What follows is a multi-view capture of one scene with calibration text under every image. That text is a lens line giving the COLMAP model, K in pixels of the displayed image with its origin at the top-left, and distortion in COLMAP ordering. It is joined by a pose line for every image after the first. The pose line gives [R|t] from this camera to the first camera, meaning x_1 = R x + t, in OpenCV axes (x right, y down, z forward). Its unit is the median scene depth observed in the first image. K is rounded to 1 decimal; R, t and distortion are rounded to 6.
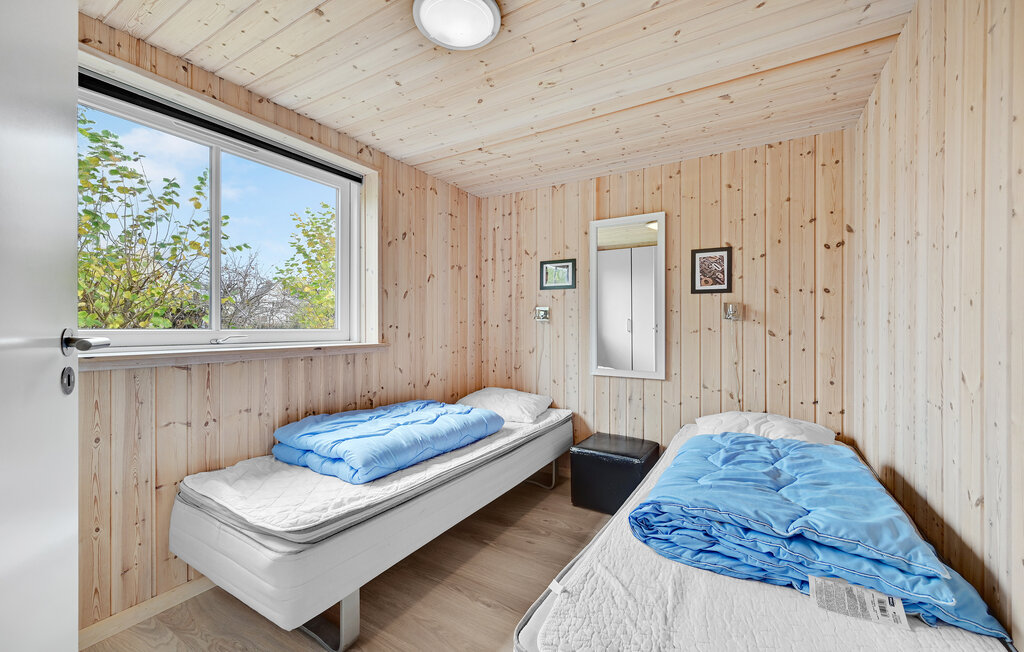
lens RADIAL K [[411.2, 0, 510.6], [0, 411.2, 326.3], [0, 0, 1]] dist [-0.002781, -0.000147]
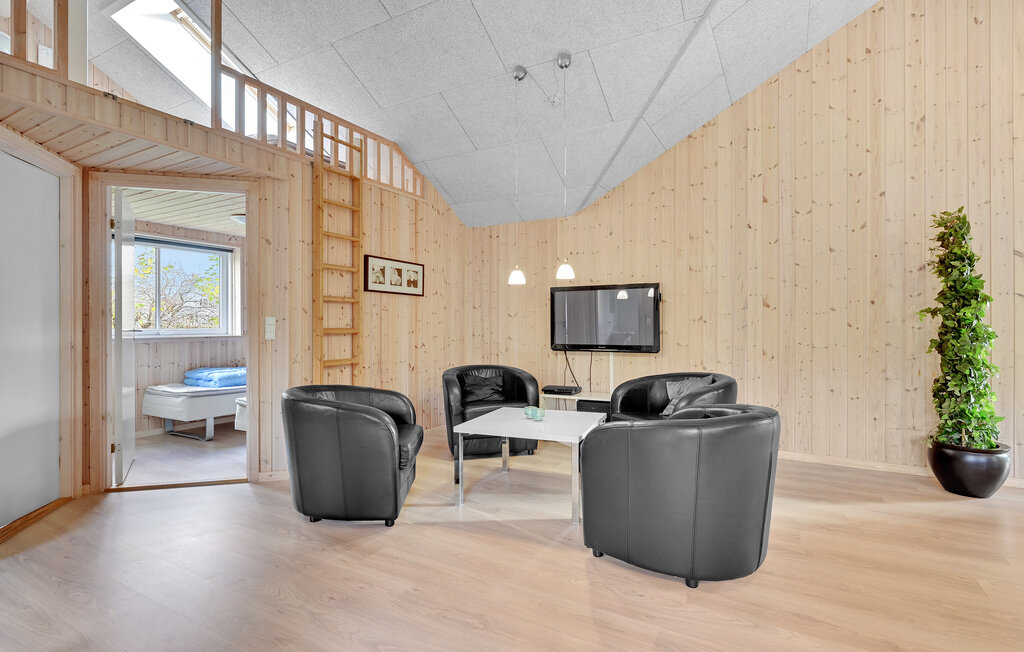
lens RADIAL K [[505.0, 0, 513.2], [0, 505.0, 324.3], [0, 0, 1]] dist [0.001269, 0.000198]
pose [[0.999730, -0.001839, 0.023176, 1.130783], [0.001811, 0.999998, 0.001214, -0.013985], [-0.023178, -0.001171, 0.999731, -1.766876]]
